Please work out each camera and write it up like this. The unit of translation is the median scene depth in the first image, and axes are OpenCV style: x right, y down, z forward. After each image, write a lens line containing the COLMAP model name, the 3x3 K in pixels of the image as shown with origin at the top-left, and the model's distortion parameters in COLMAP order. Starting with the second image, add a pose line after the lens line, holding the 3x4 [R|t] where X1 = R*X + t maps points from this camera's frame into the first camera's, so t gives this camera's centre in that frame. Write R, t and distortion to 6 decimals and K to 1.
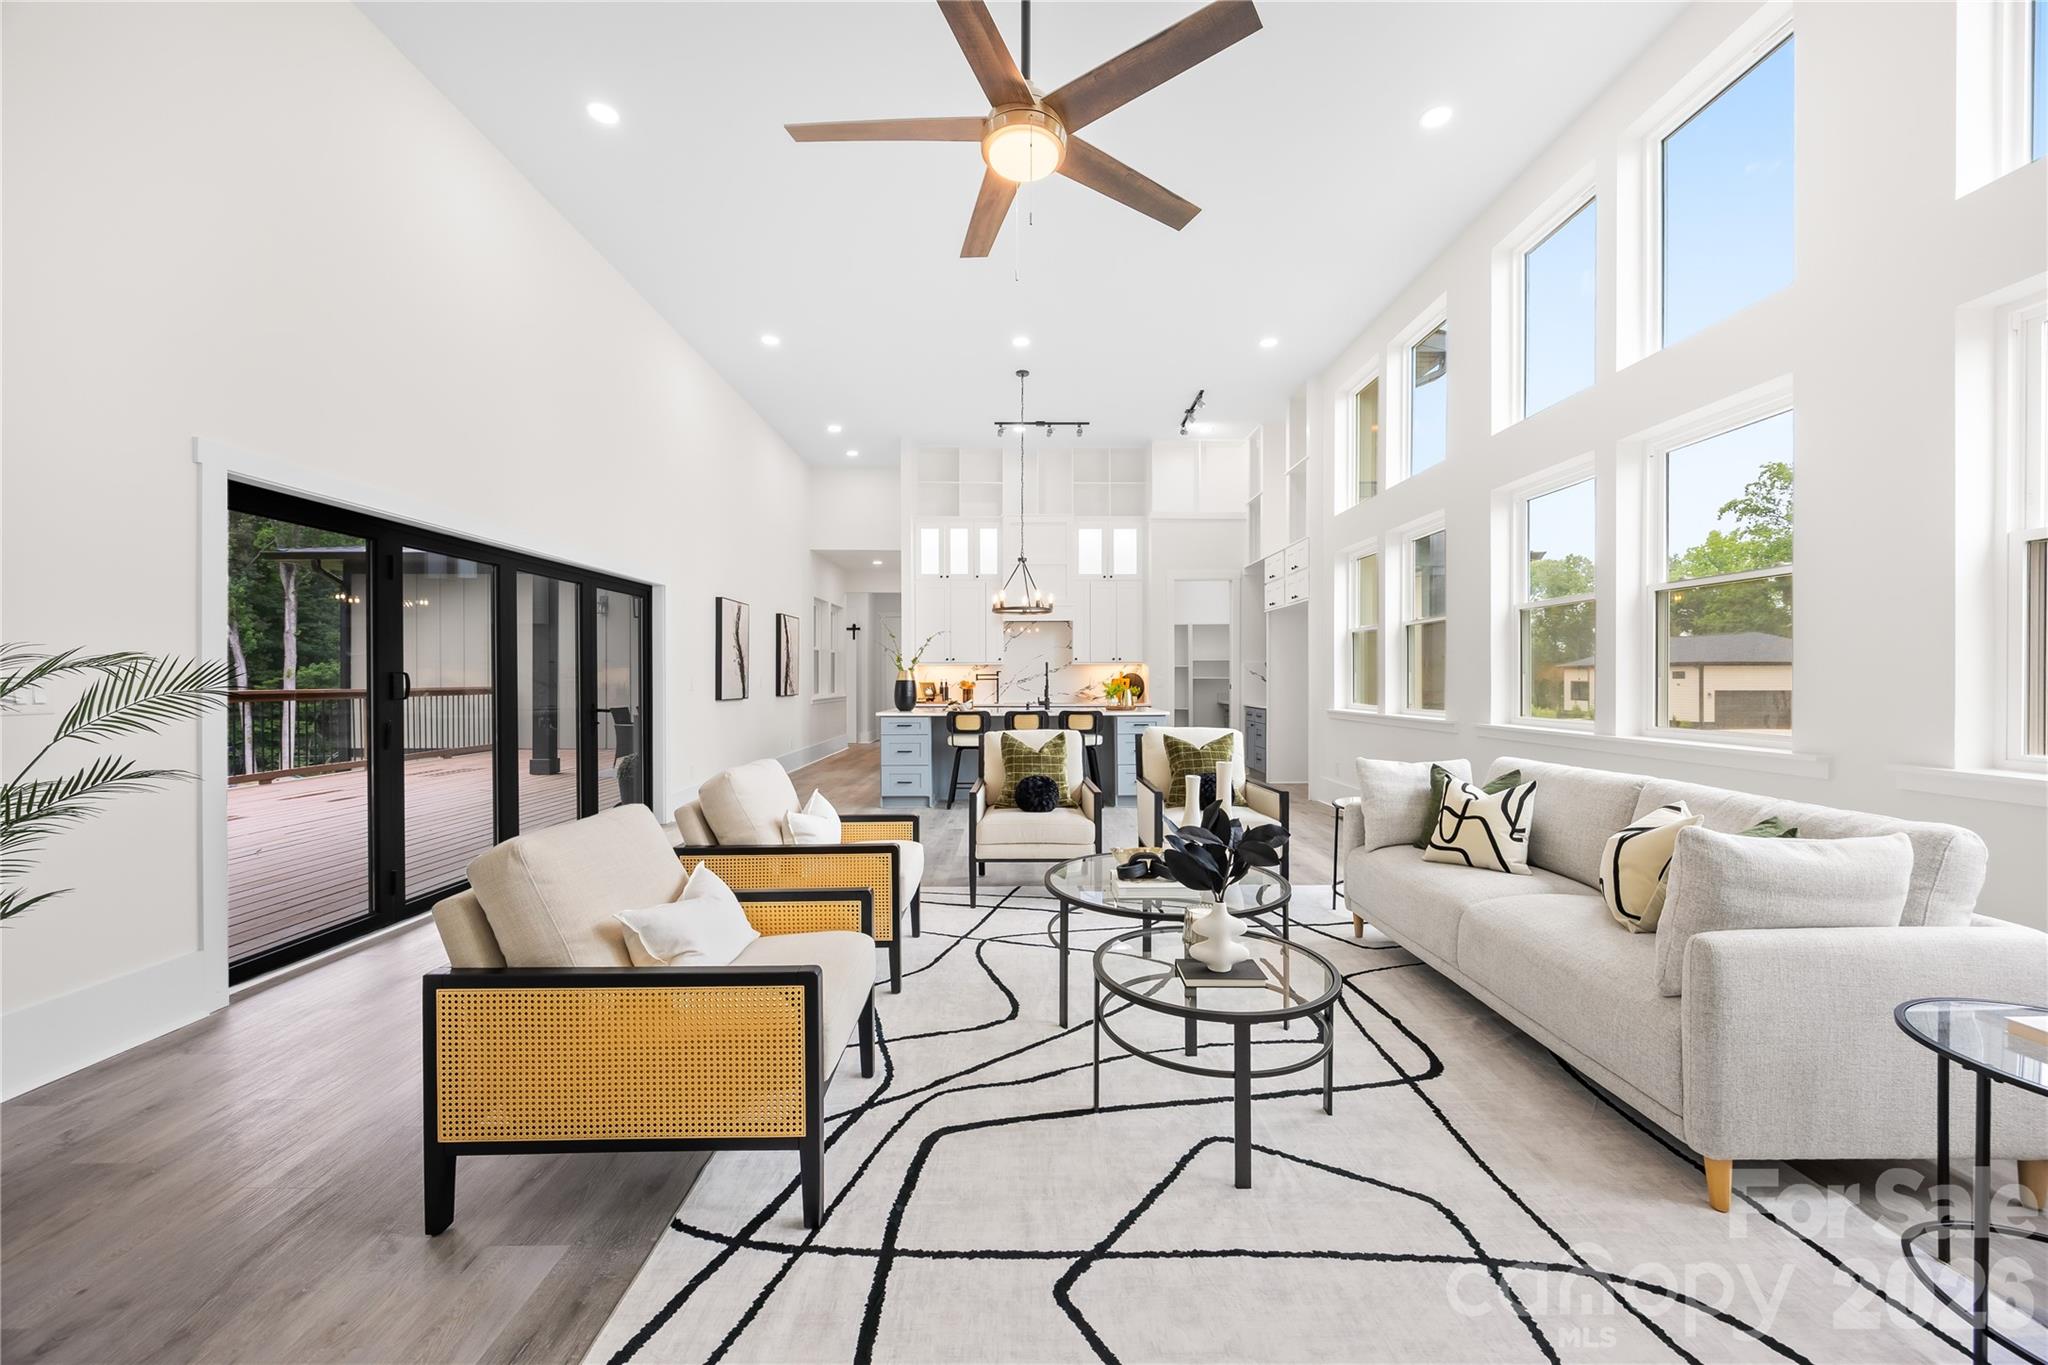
lens RADIAL K [[774.4, 0, 1023.7], [0, 774.4, 678.3], [0, 0, 1]] dist [-0.002097, -0.000117]
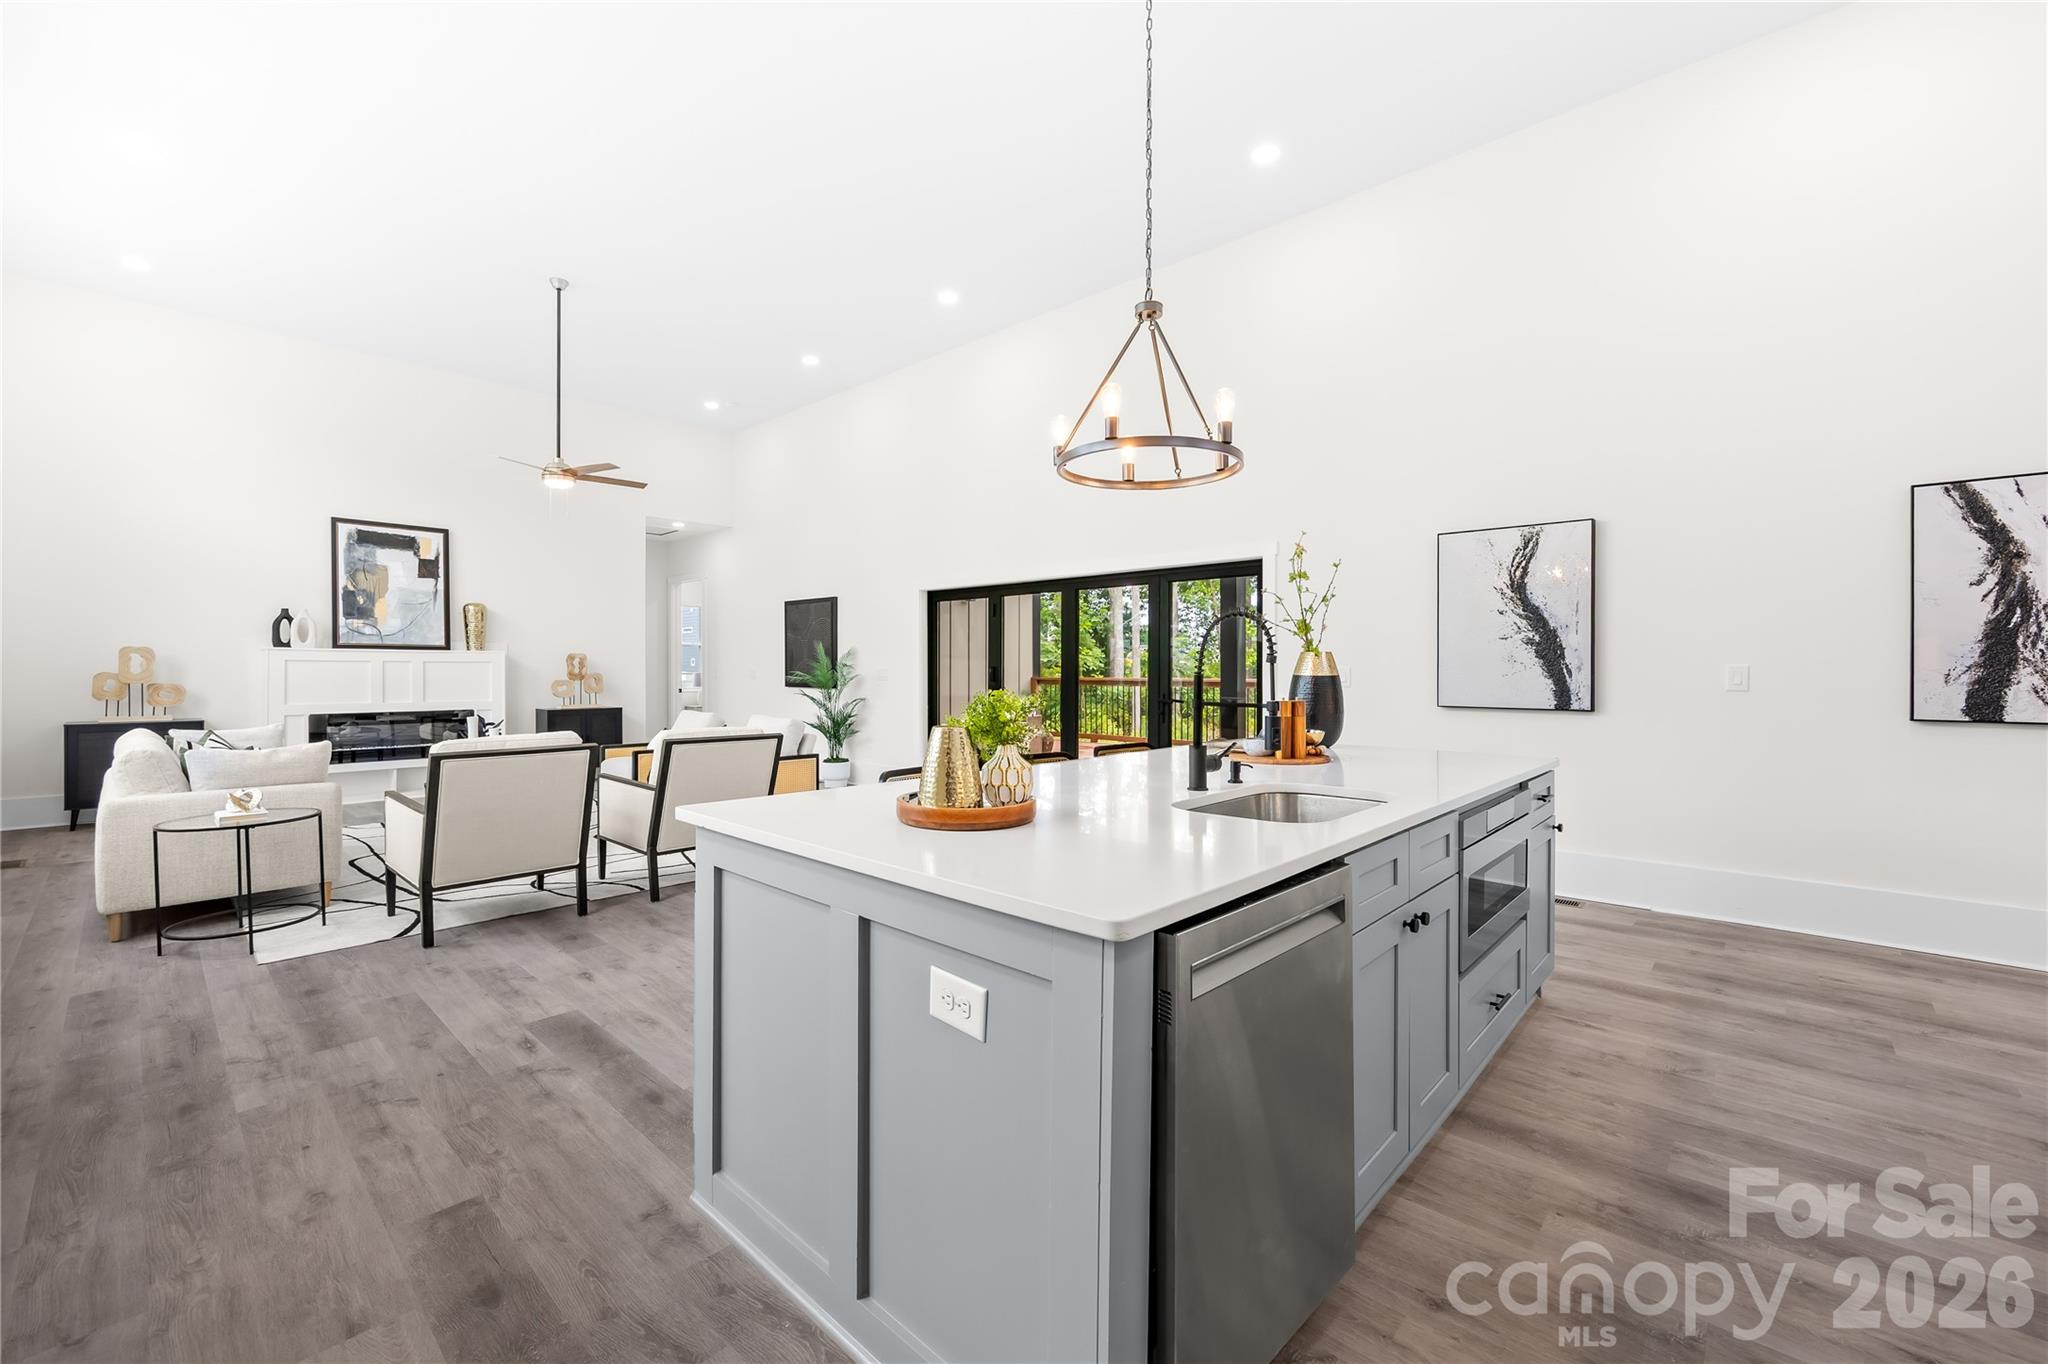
lens RADIAL K [[828.4, 0, 1028.3], [0, 828.4, 668.5], [0, 0, 1]] dist [-0.000011, 0.000366]
pose [[-0.680312, 0.000030, -0.732923, 0.292564], [0.000228, 1.000000, -0.000170, -0.000943], [0.732923, -0.000282, -0.680312, 1.202515]]
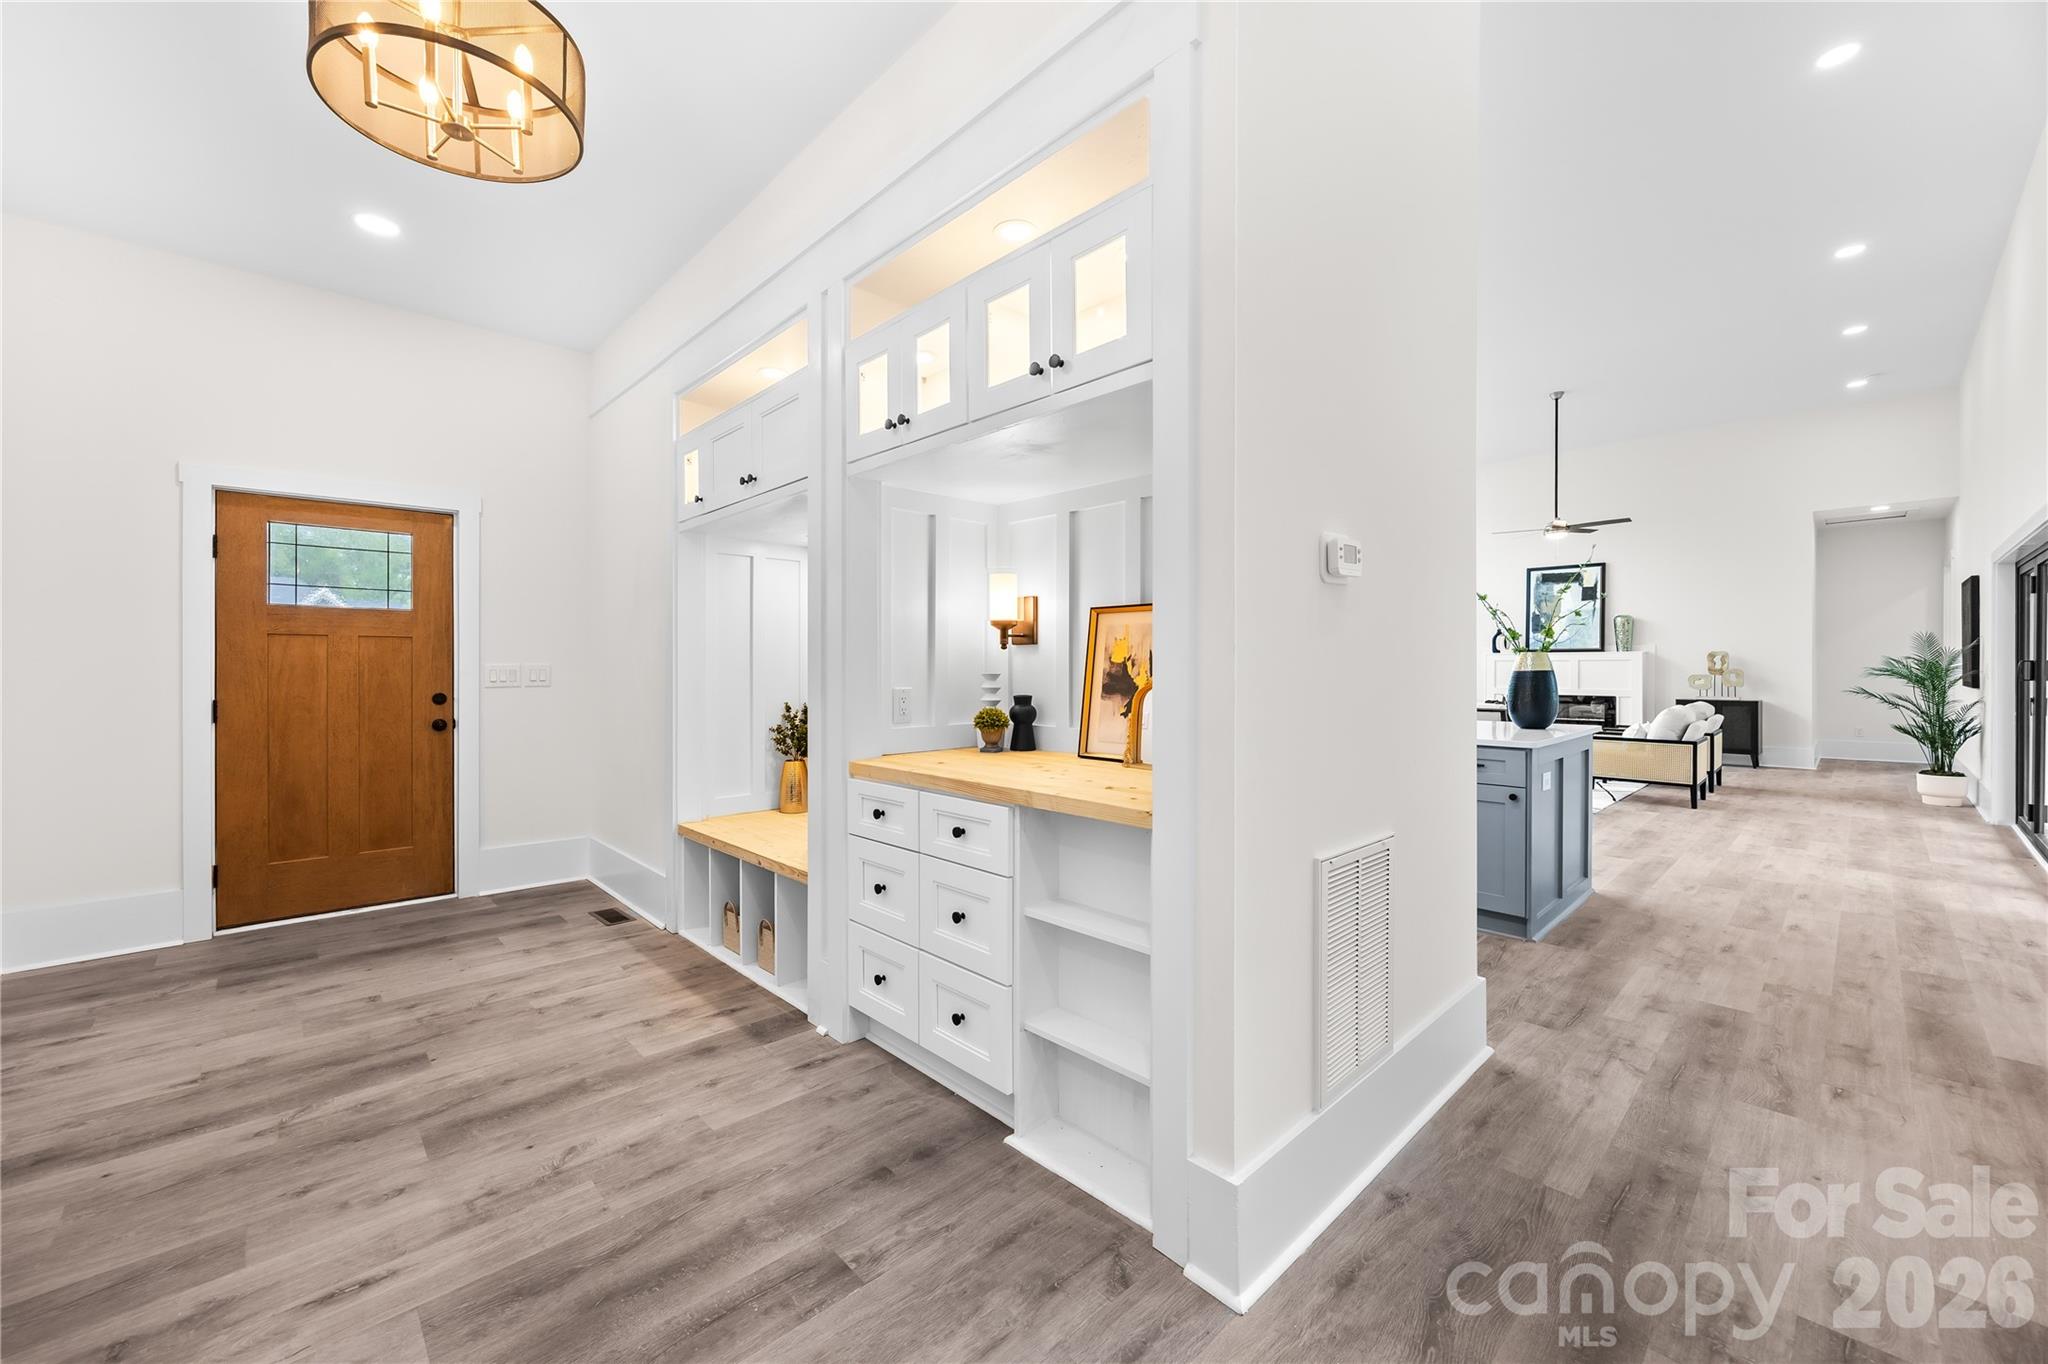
lens RADIAL K [[799.3, 0, 998.4], [0, 799.3, 671.7], [0, 0, 1]] dist [-0.001654, -0.000445]
pose [[-0.670187, -0.001703, 0.742190, -0.315325], [0.002772, 0.999985, 0.004797, 0.000021], [-0.742187, 0.005272, -0.670172, 1.648914]]
